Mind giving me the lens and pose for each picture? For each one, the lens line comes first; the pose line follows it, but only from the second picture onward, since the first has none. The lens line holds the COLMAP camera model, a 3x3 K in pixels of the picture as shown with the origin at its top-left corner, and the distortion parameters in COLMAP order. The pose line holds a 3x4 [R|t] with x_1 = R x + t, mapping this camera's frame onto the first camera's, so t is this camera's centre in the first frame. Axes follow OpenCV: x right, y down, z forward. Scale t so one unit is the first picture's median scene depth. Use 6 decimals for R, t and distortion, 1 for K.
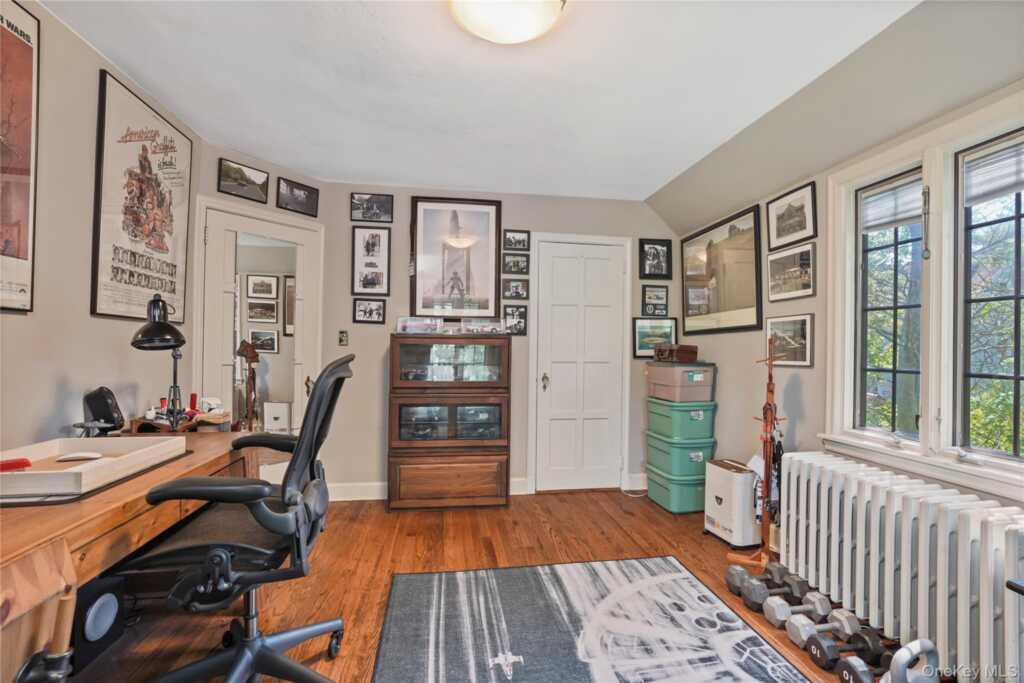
lens RADIAL K [[483.6, 0, 515.3], [0, 483.6, 345.0], [0, 0, 1]] dist [-0.018973, 0.003090]
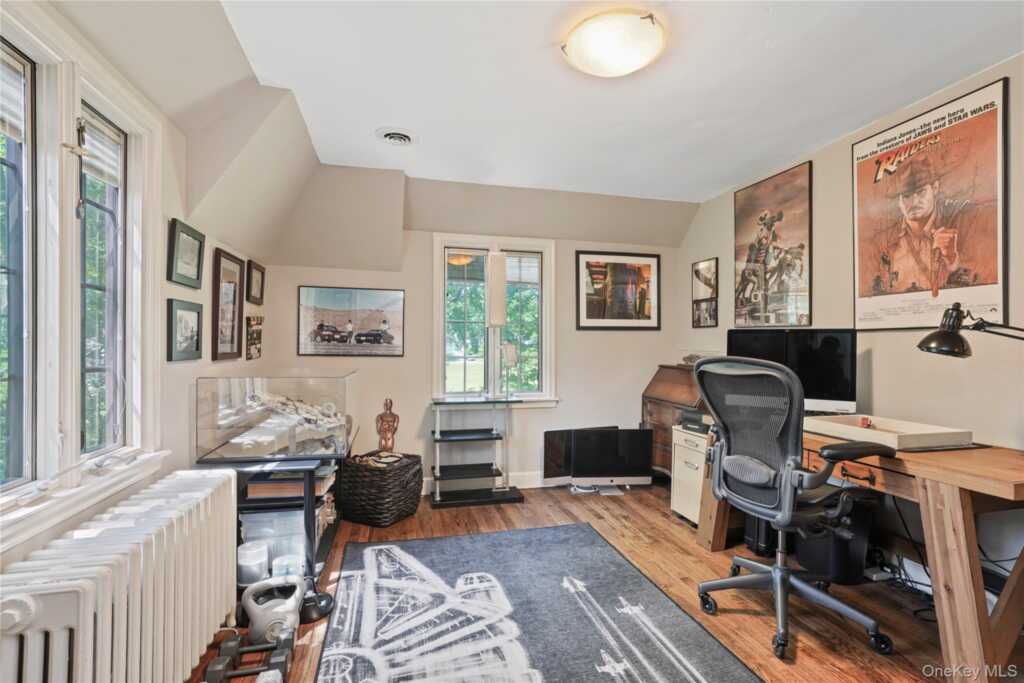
lens RADIAL K [[483.6, 0, 512.4], [0, 483.6, 342.6], [0, 0, 1]] dist [-0.018973, 0.003090]
pose [[-0.995754, -0.020456, -0.089757, 0.291991], [-0.019022, 0.999678, -0.016811, 0.013247], [0.090072, -0.015032, -0.995822, 1.996635]]
